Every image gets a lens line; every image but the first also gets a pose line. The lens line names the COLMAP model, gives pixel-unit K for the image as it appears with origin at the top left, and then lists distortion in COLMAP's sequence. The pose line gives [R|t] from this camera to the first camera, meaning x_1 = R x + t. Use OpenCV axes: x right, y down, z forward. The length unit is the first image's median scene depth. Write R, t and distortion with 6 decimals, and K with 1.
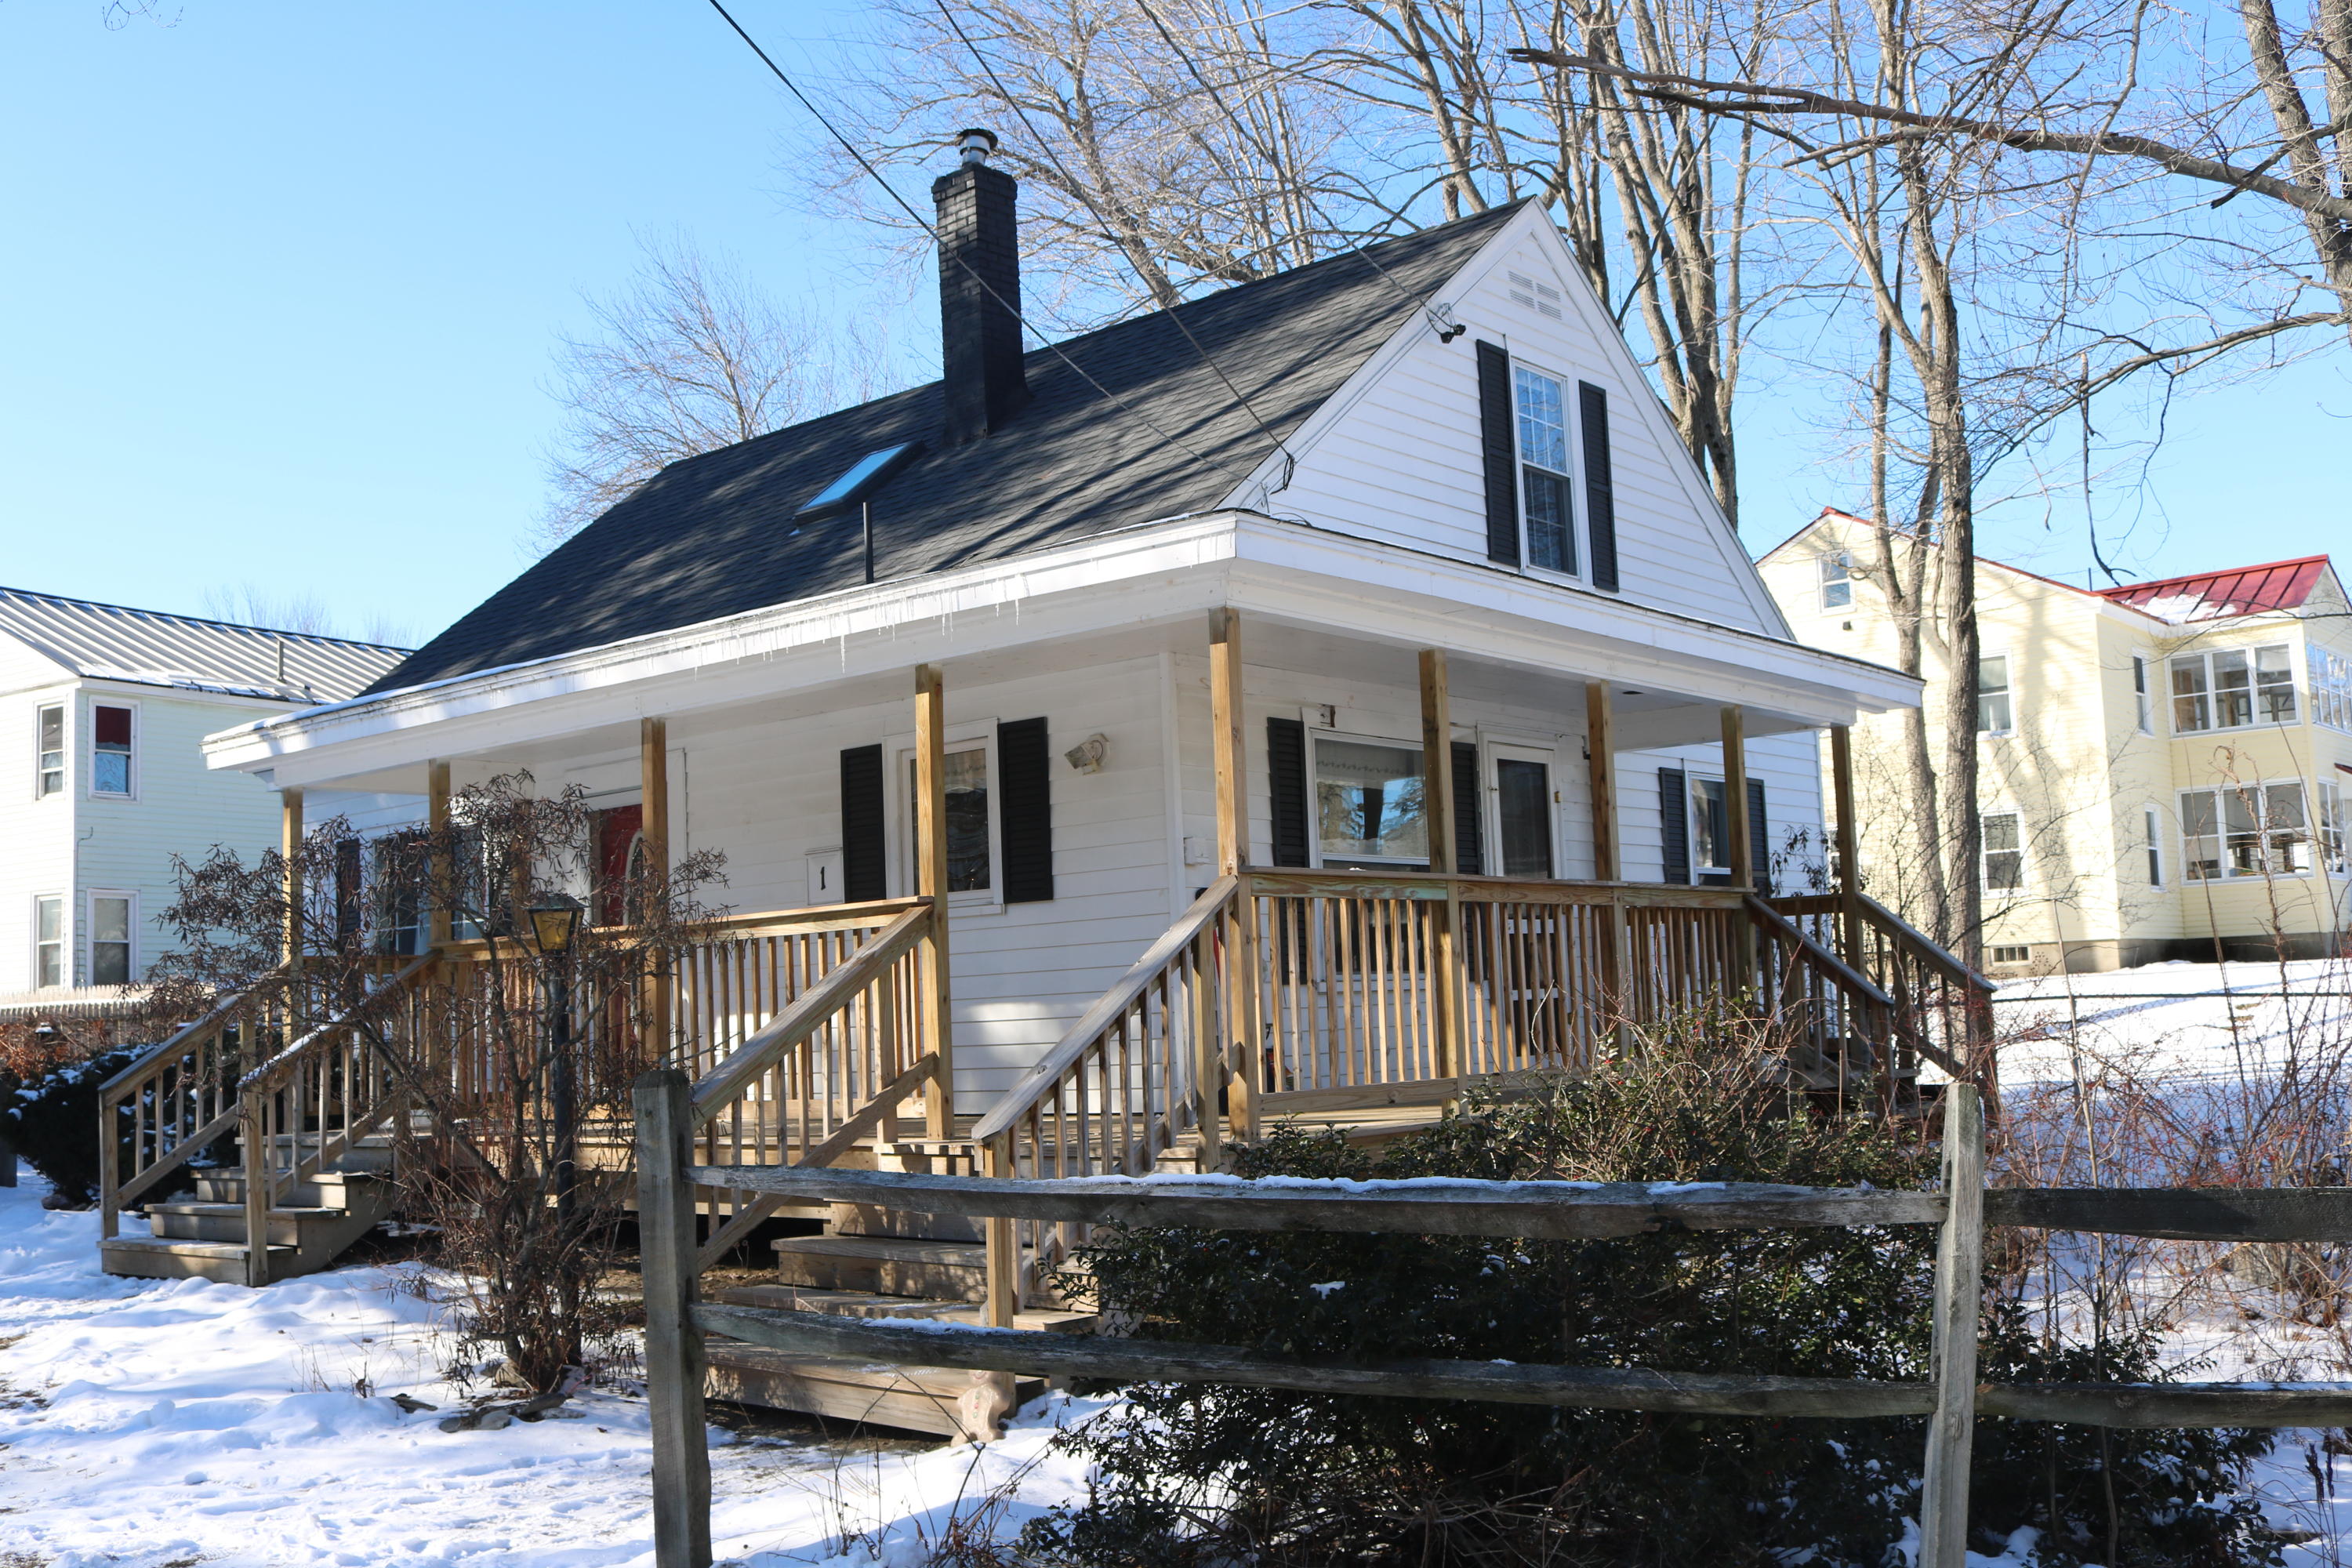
lens RADIAL K [[2292.5, 0, 1176.0], [0, 2292.5, 784.0], [0, 0, 1]] dist [-0.181694, -0.000926]
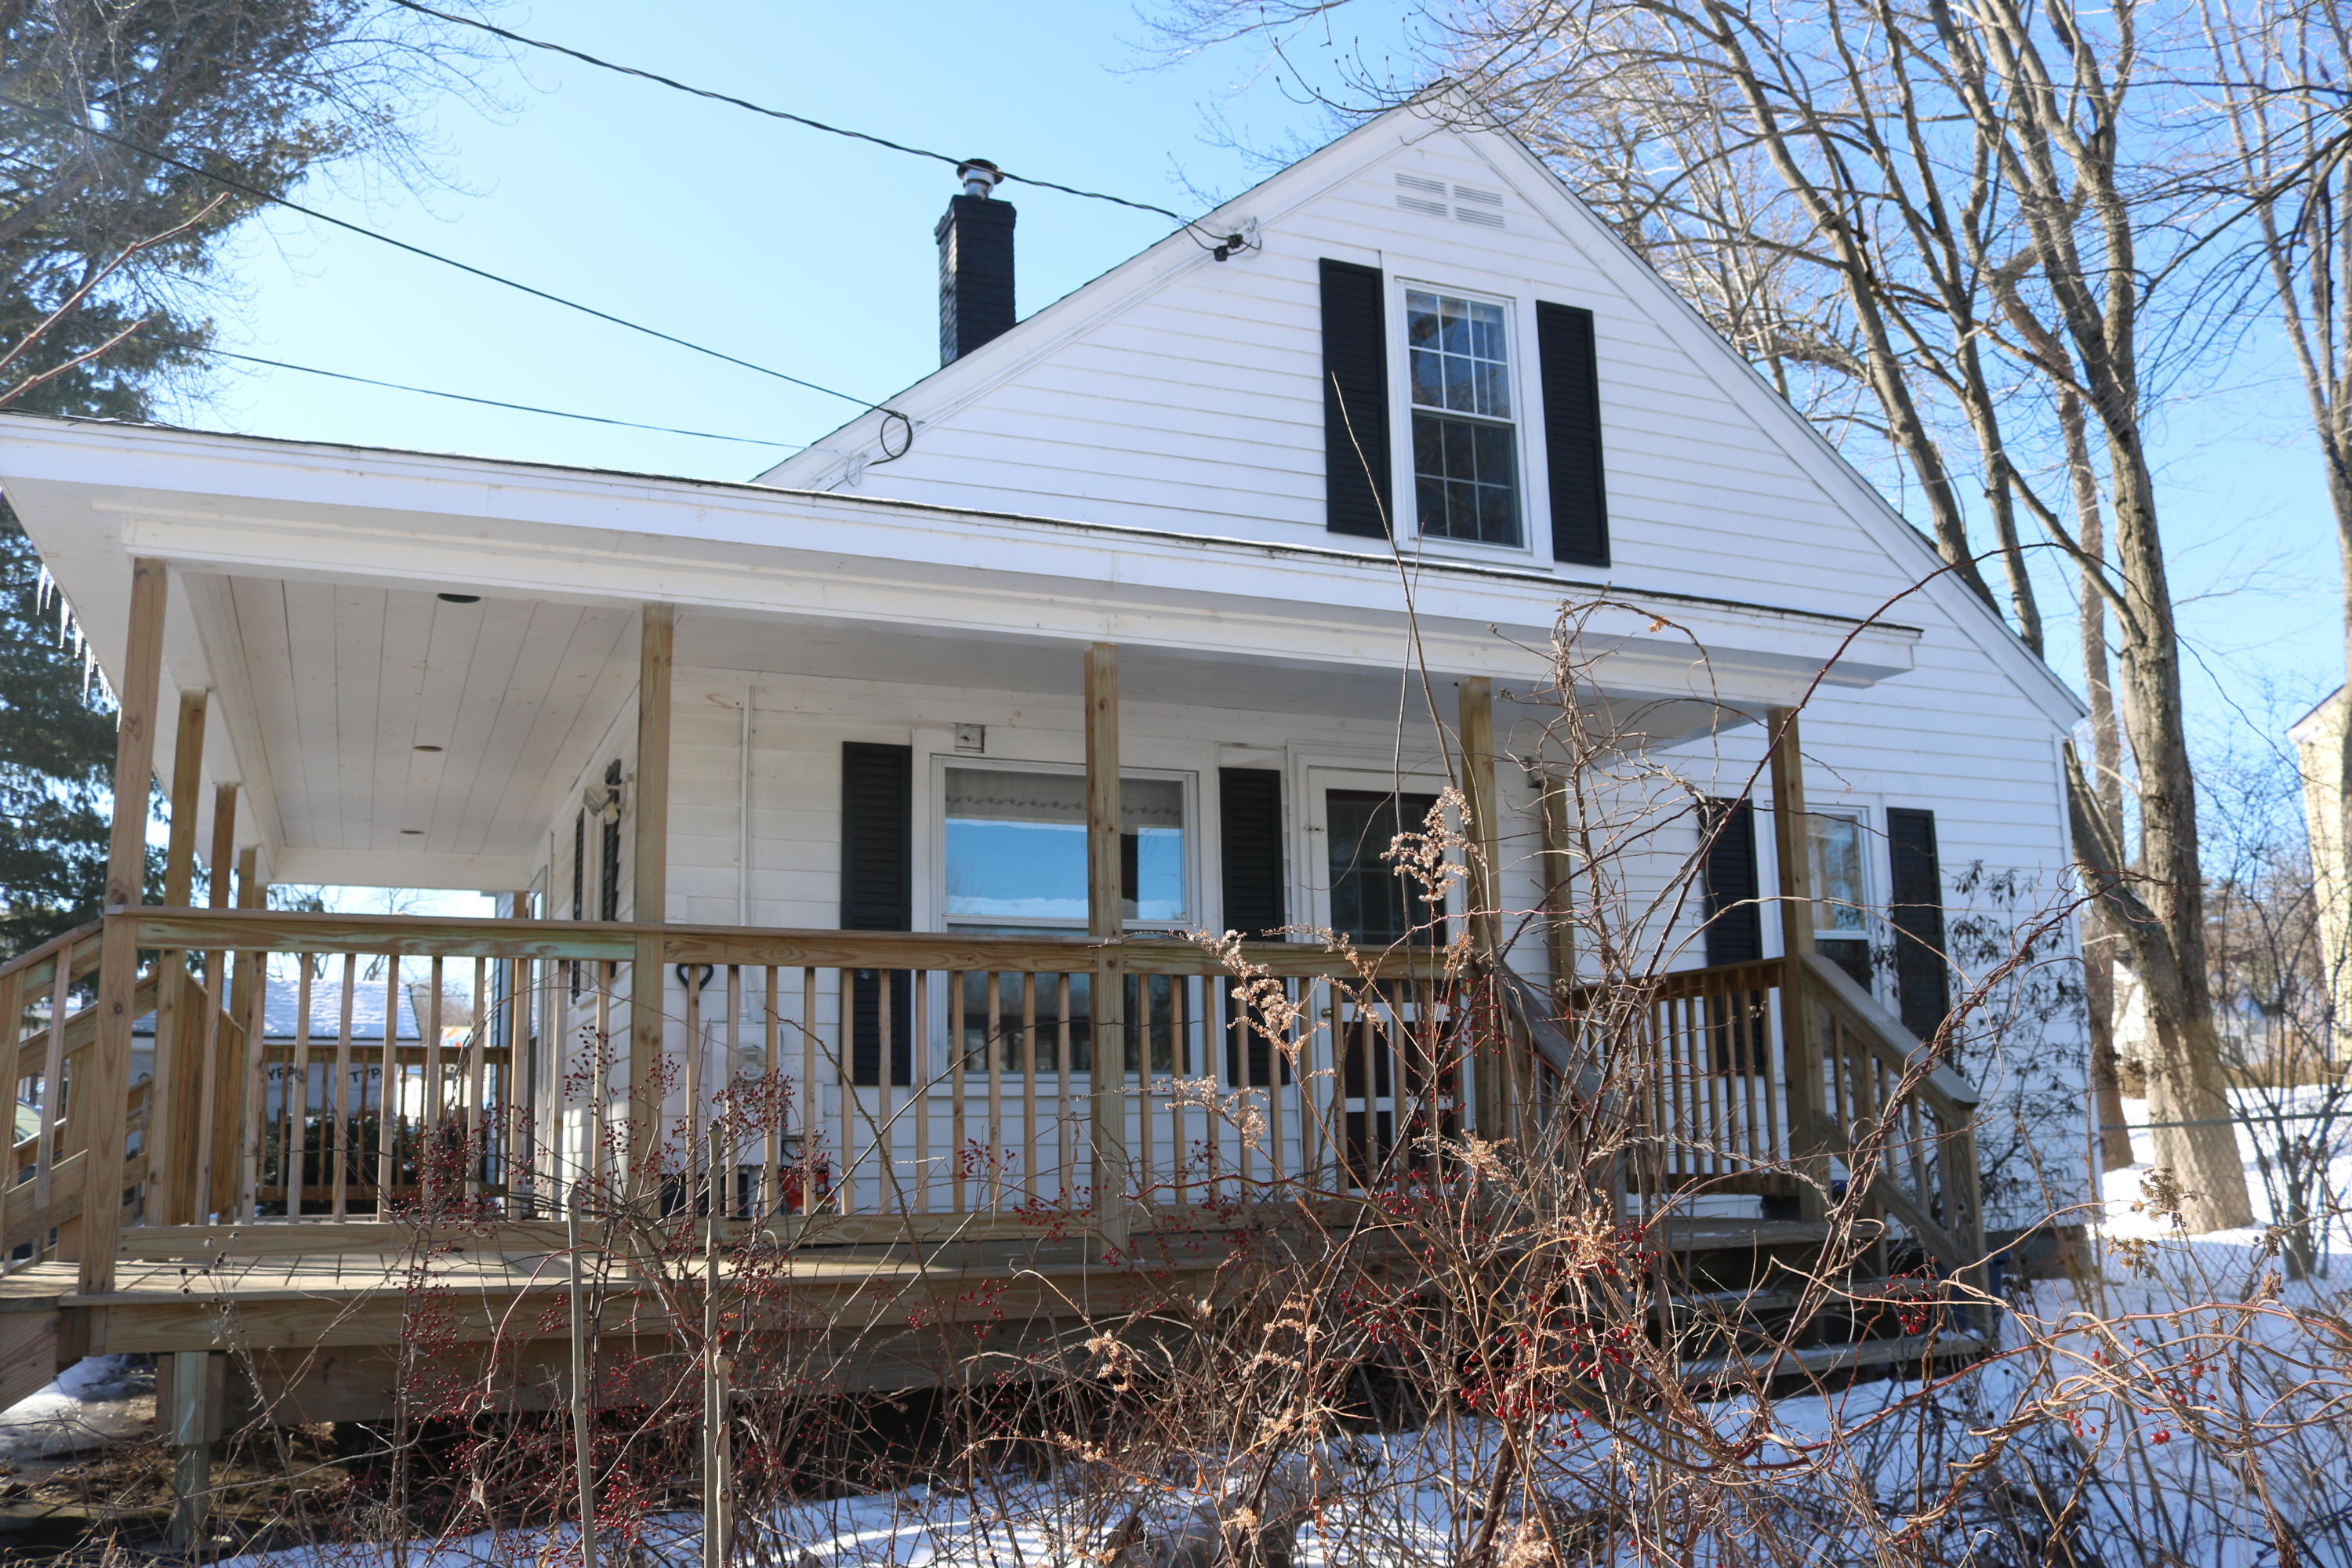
lens RADIAL K [[1950.9, 0, 1173.6], [0, 1950.9, 737.7], [0, 0, 1]] dist [-0.172695, 0.003735]
pose [[0.881200, -0.070420, -0.467469, 0.392550], [0.027824, 0.994855, -0.097417, 0.033158], [0.471924, 0.072837, 0.878625, 0.405296]]
